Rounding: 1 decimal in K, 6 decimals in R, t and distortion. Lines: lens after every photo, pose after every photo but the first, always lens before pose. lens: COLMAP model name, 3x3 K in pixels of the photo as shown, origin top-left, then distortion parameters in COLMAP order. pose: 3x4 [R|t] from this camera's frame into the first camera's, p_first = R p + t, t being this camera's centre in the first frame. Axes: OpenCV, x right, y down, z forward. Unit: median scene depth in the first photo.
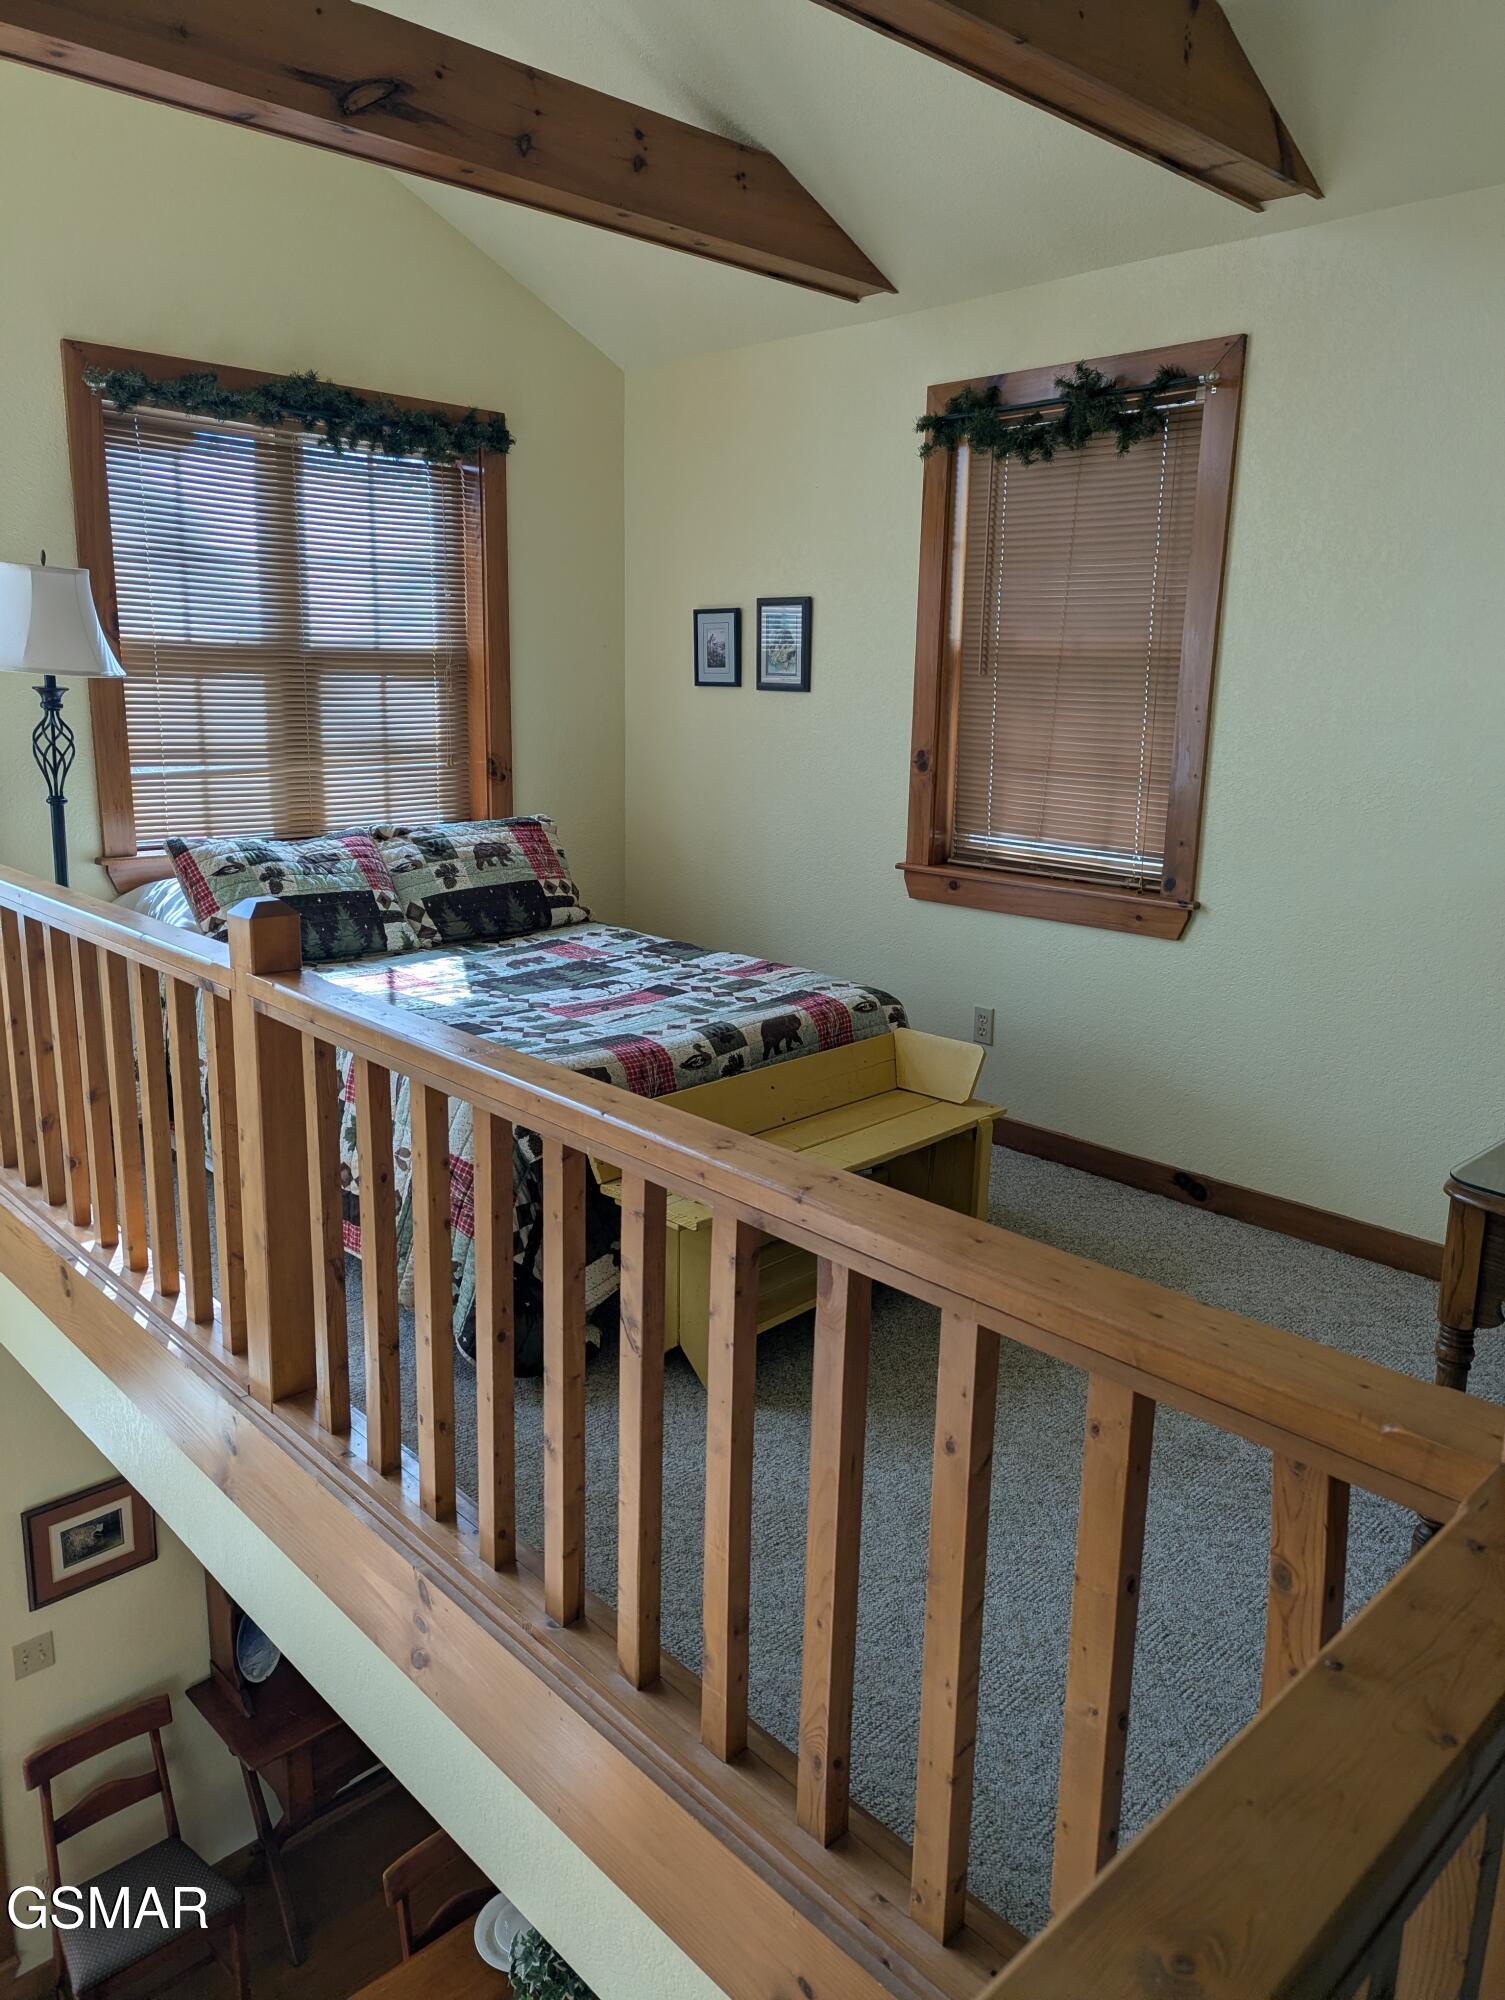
lens RADIAL K [[1402.6, 0, 742.5], [0, 1402.6, 981.9], [0, 0, 1]] dist [0.042590, -0.043548]
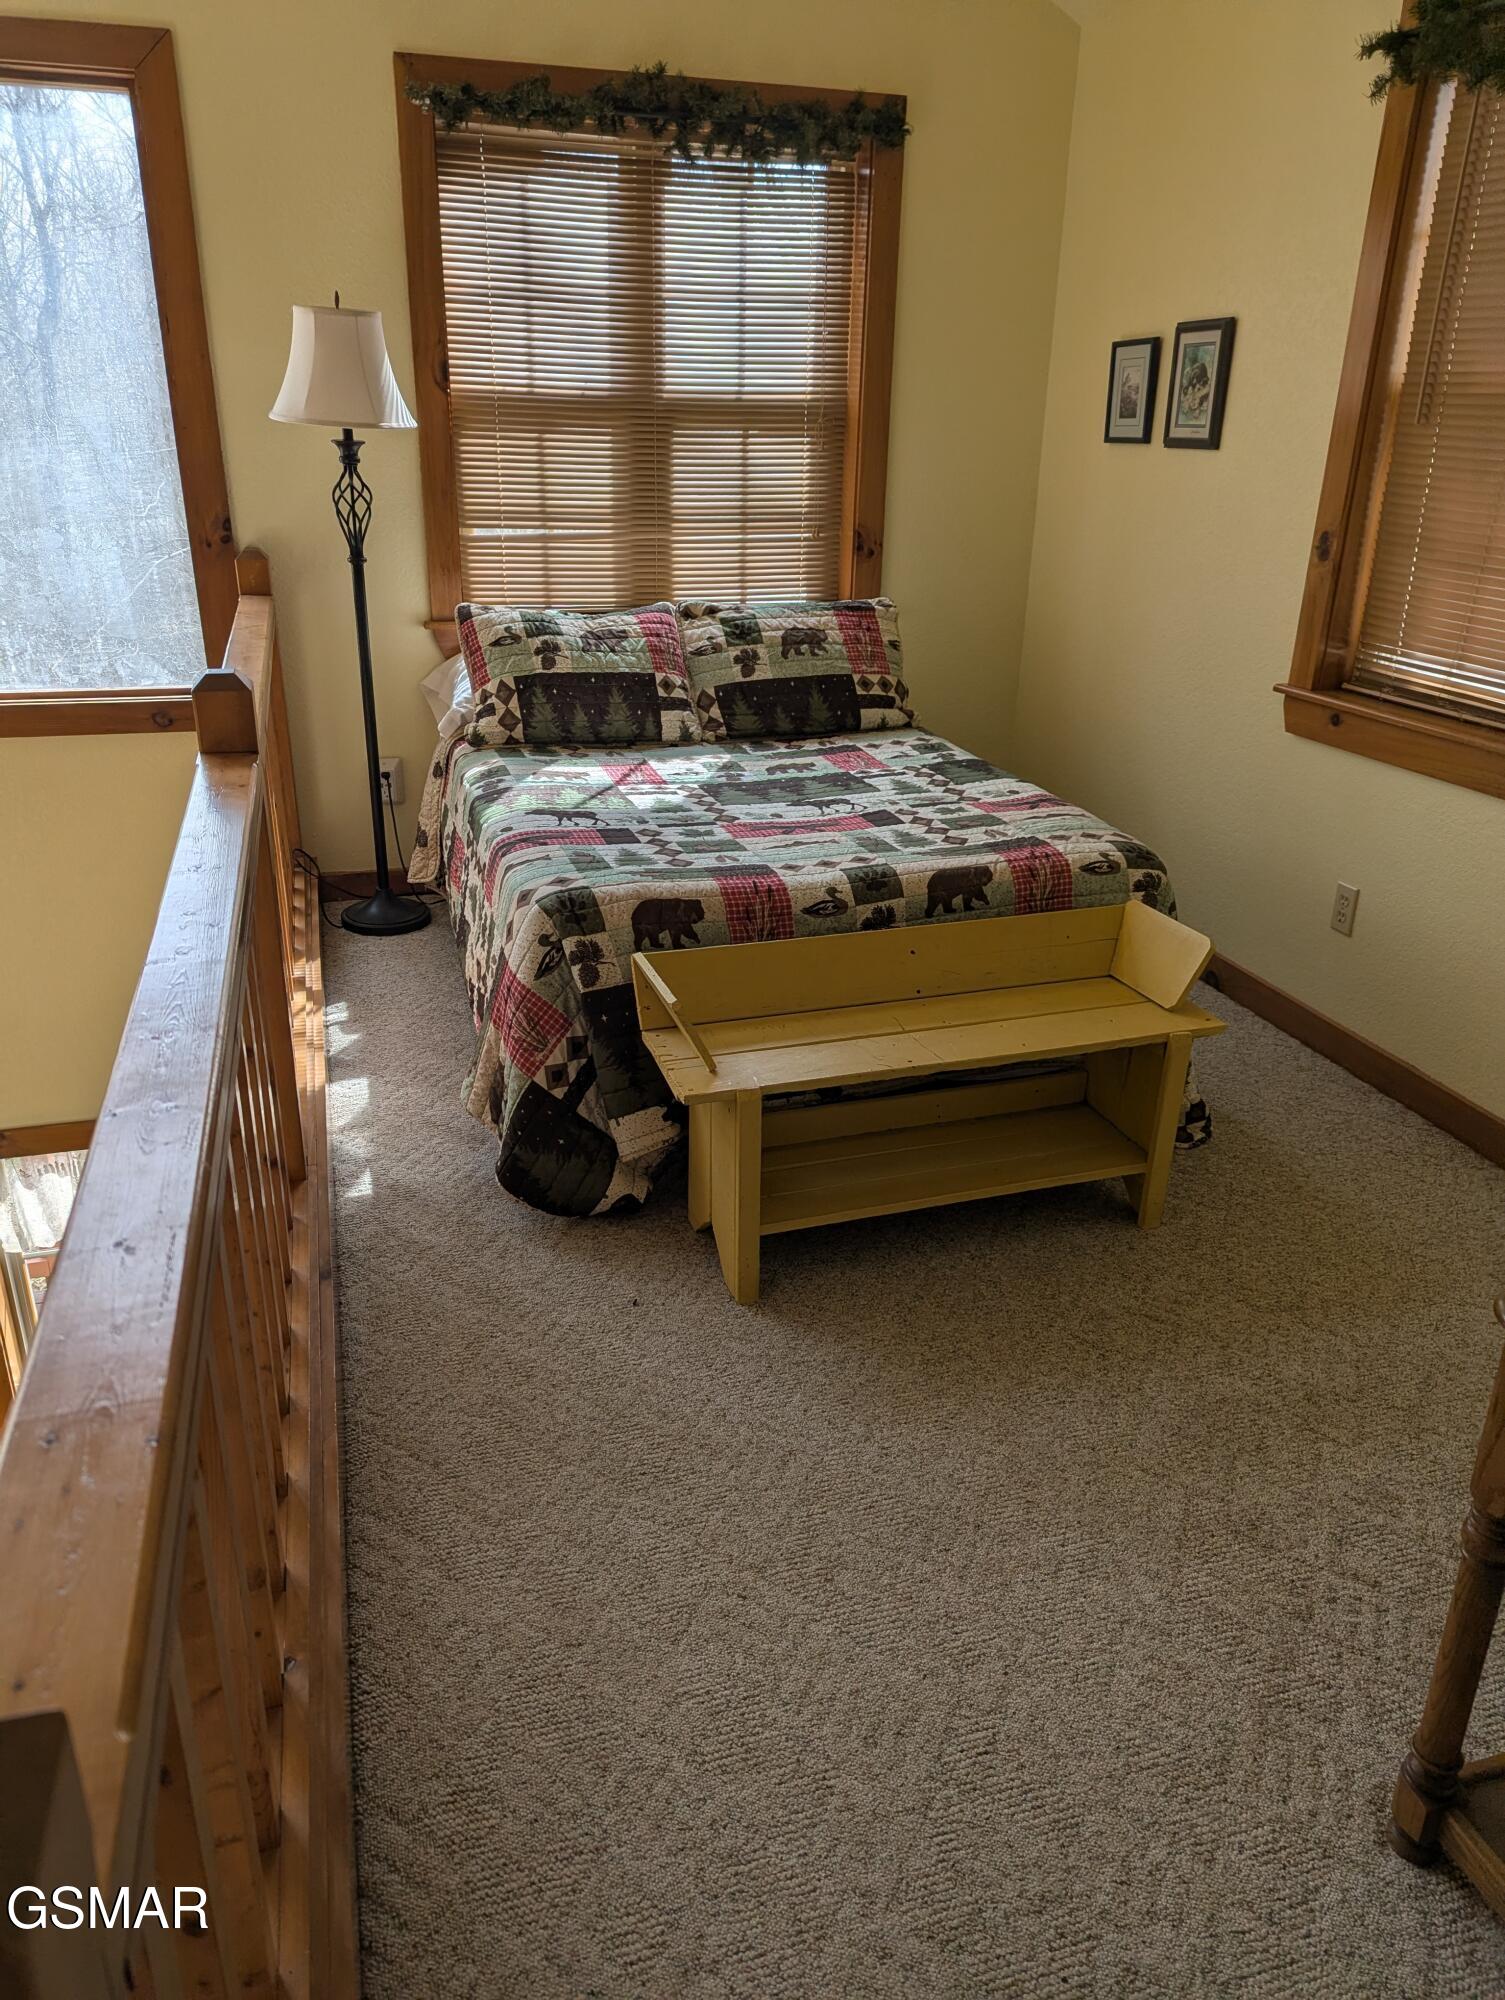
lens RADIAL K [[1402.6, 0, 754.9], [0, 1402.6, 1020.2], [0, 0, 1]] dist [0.042590, -0.043548]
pose [[0.887873, 0.176651, -0.424825, 0.225558], [-0.099777, 0.975309, 0.197022, -0.029782], [0.449139, -0.132543, 0.883576, 0.166345]]
